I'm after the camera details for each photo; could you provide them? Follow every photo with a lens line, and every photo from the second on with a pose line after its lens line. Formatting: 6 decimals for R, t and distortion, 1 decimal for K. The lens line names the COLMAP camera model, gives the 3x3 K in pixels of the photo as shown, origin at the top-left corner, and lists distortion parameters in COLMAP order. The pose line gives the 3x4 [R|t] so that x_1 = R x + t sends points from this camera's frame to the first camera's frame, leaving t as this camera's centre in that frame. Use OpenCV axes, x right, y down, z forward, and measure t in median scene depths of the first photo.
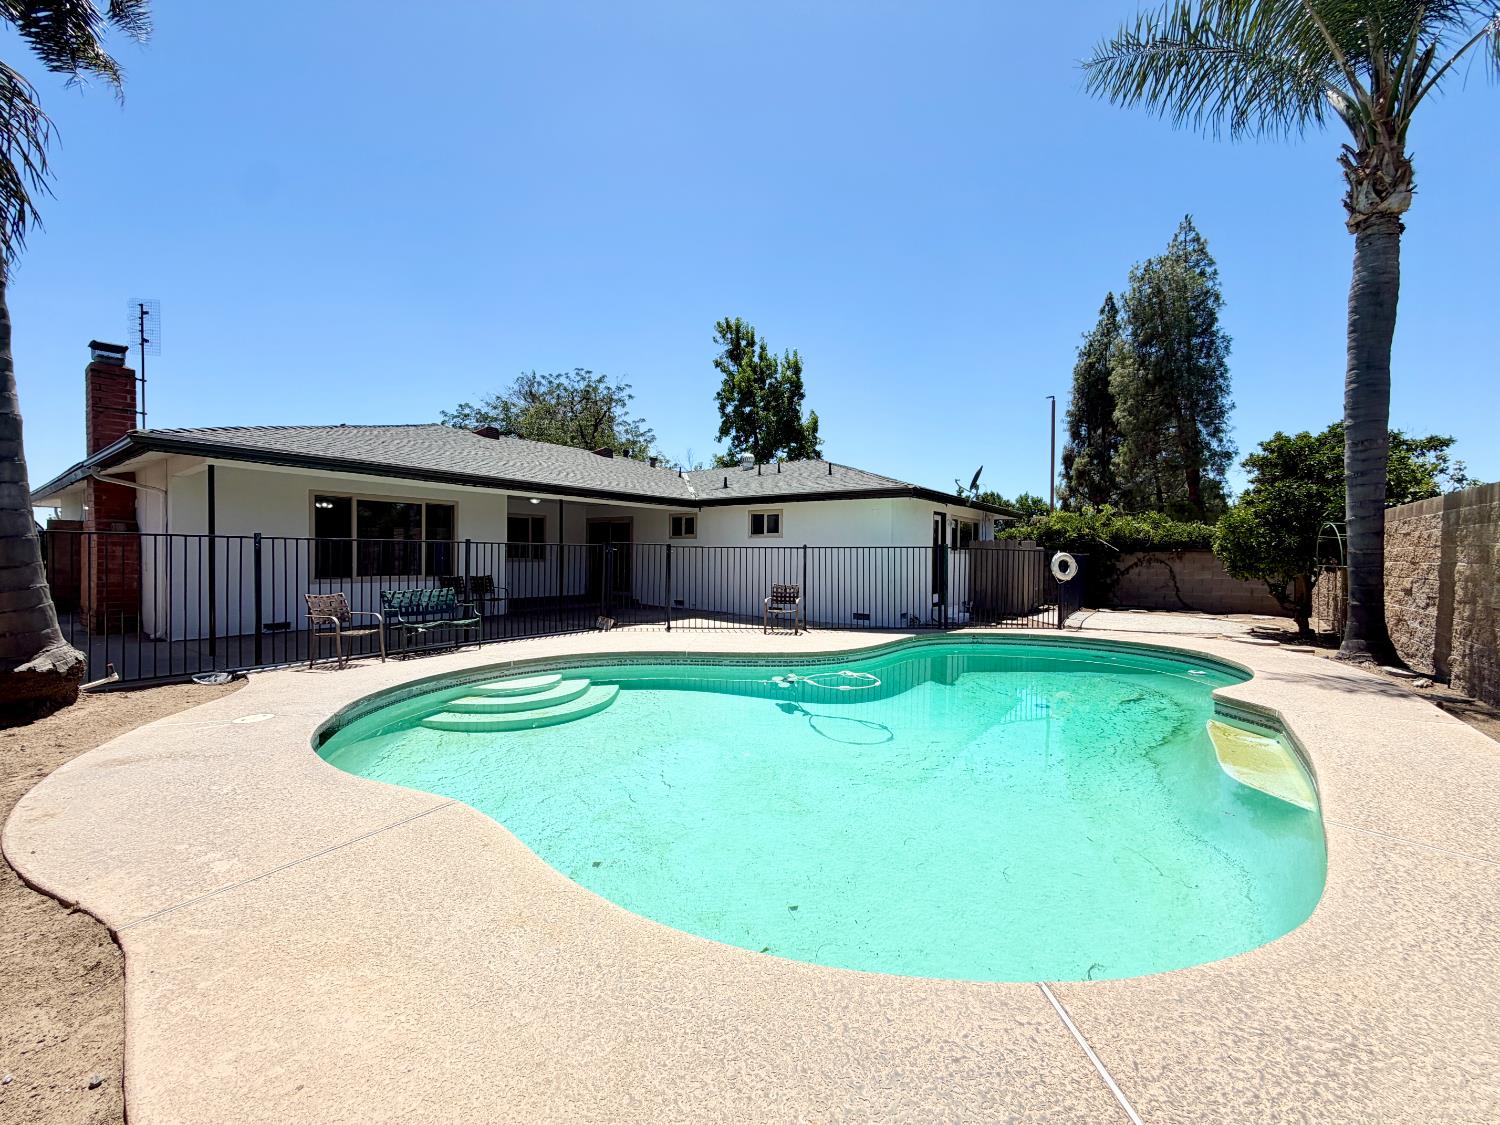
lens RADIAL K [[598.7, 0, 747.3], [0, 598.7, 564.7], [0, 0, 1]] dist [-0.000495, 0.000359]
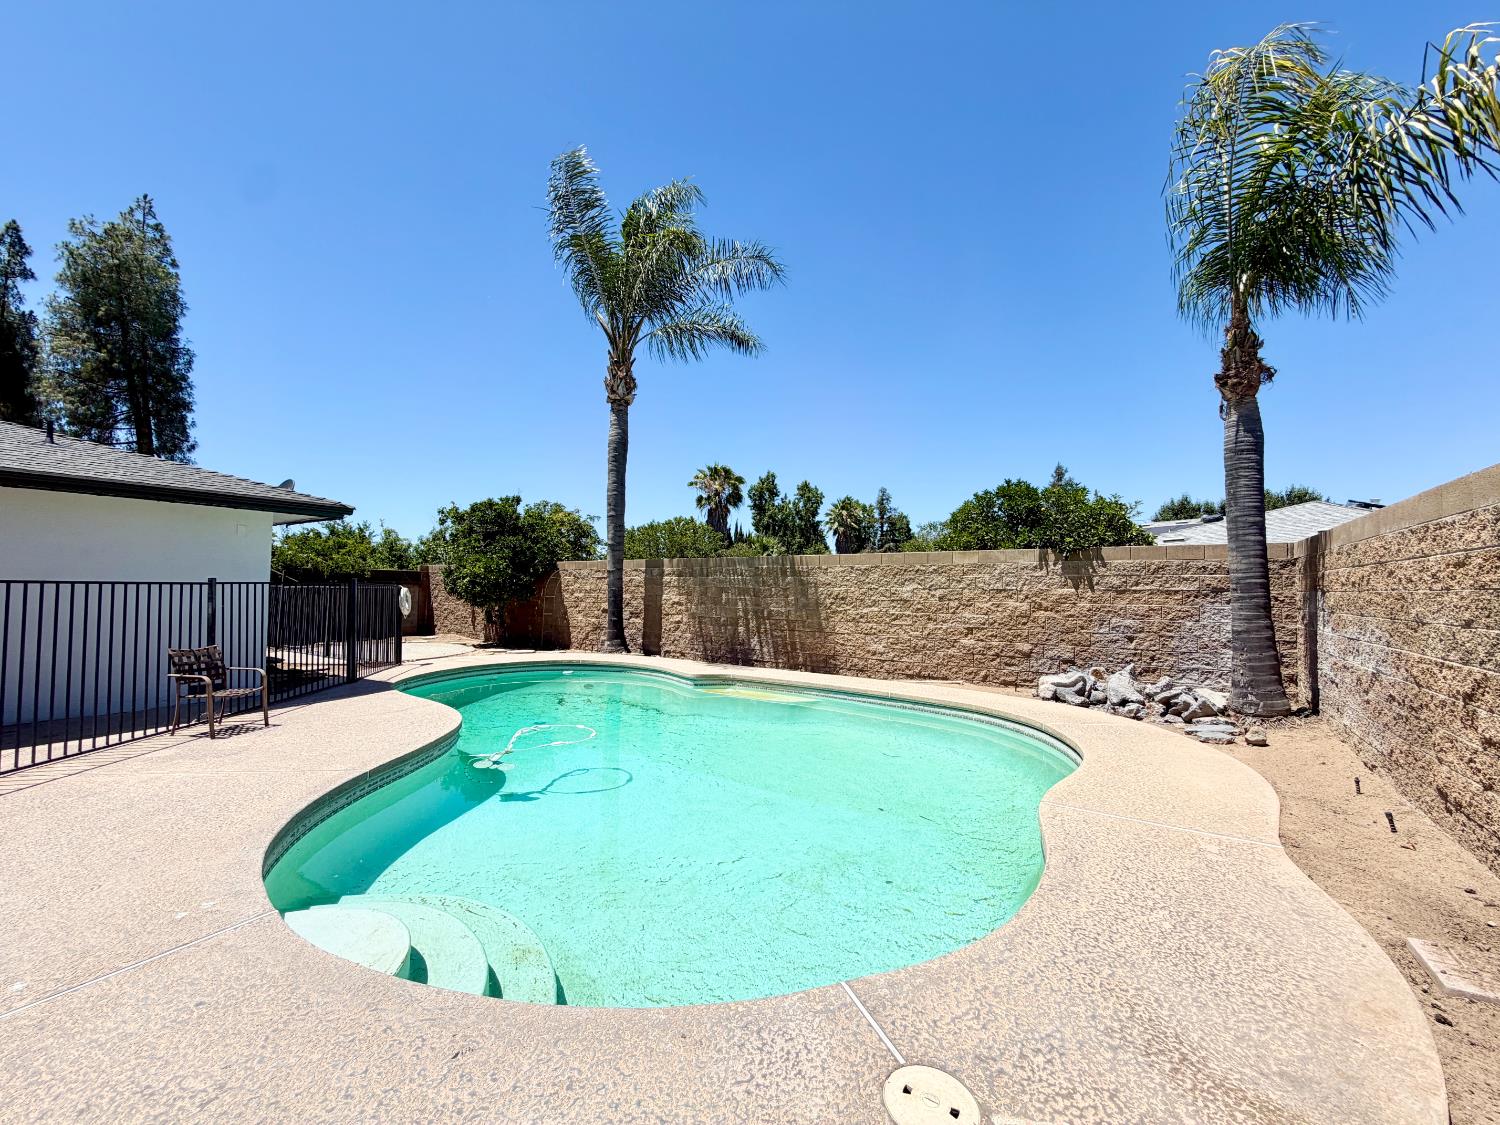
lens RADIAL K [[598.7, 0, 747.3], [0, 598.7, 564.7], [0, 0, 1]] dist [-0.000495, 0.000359]
pose [[-0.038134, 0.030717, 0.998800, -0.518415], [0.006239, 0.999515, -0.030501, -0.025274], [-0.999253, 0.005068, -0.038307, 0.490772]]
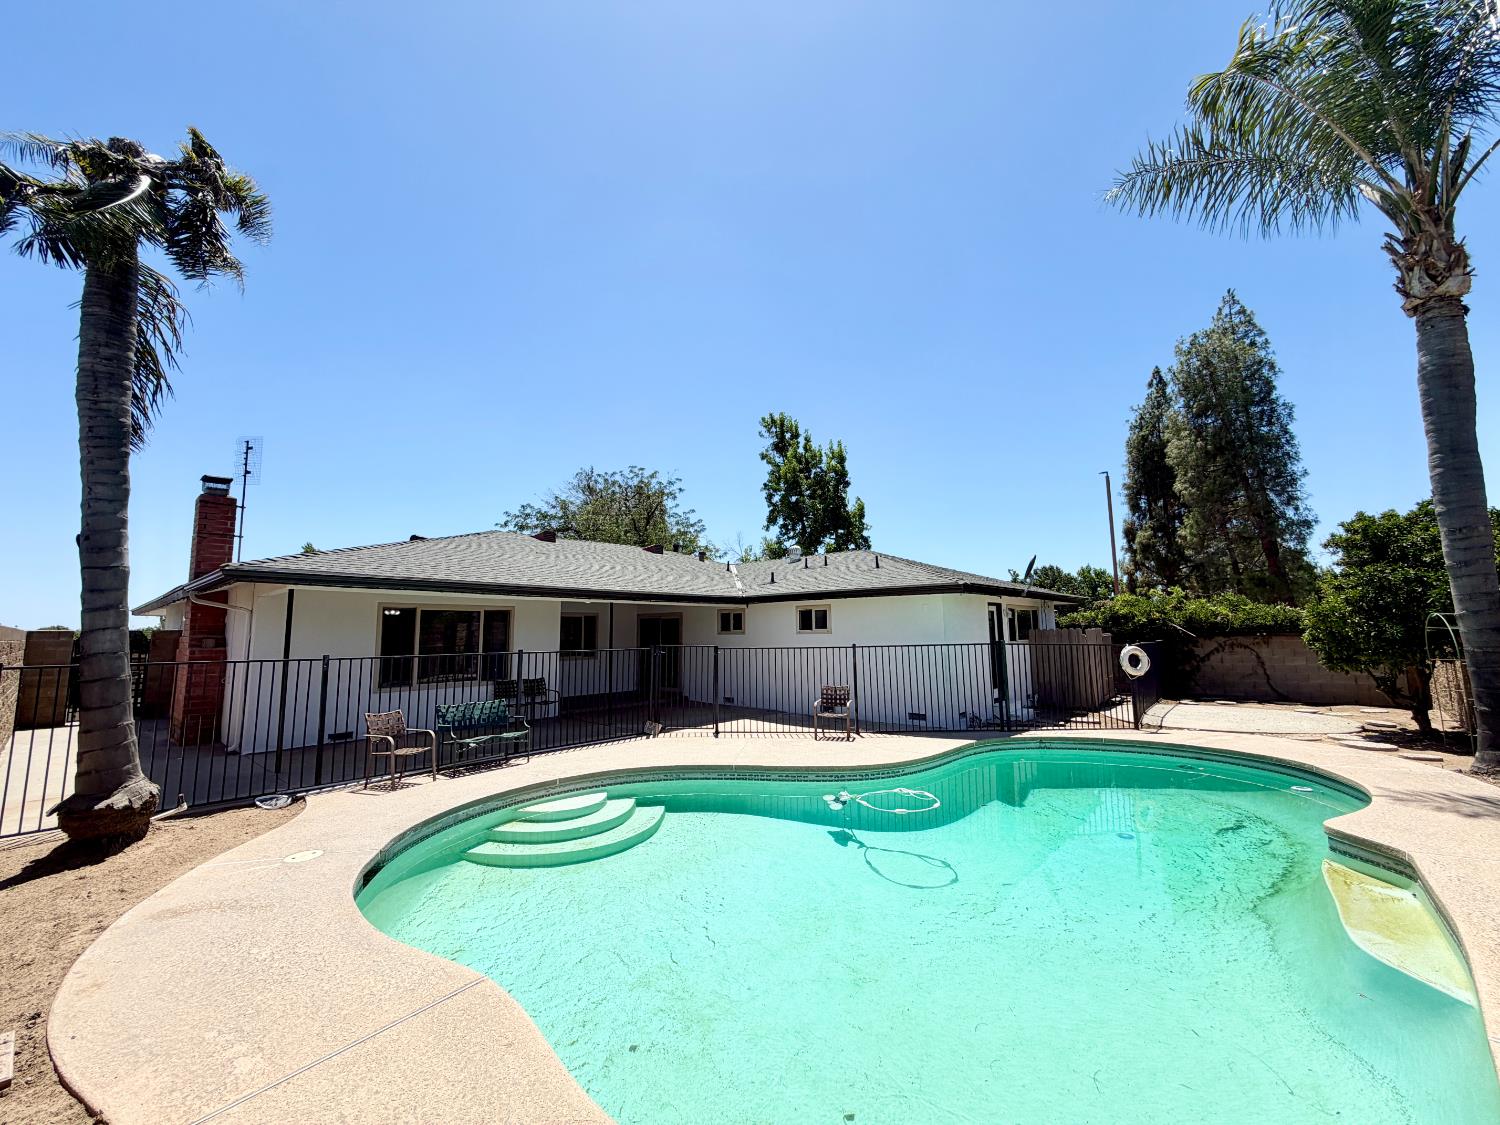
lens RADIAL K [[598.7, 0, 747.3], [0, 598.7, 564.7], [0, 0, 1]] dist [-0.000495, 0.000359]
pose [[0.995981, -0.030490, -0.084216, 0.008938], [0.019177, 0.991063, -0.132012, -0.035963], [0.087488, 0.129866, 0.987664, 0.001919]]
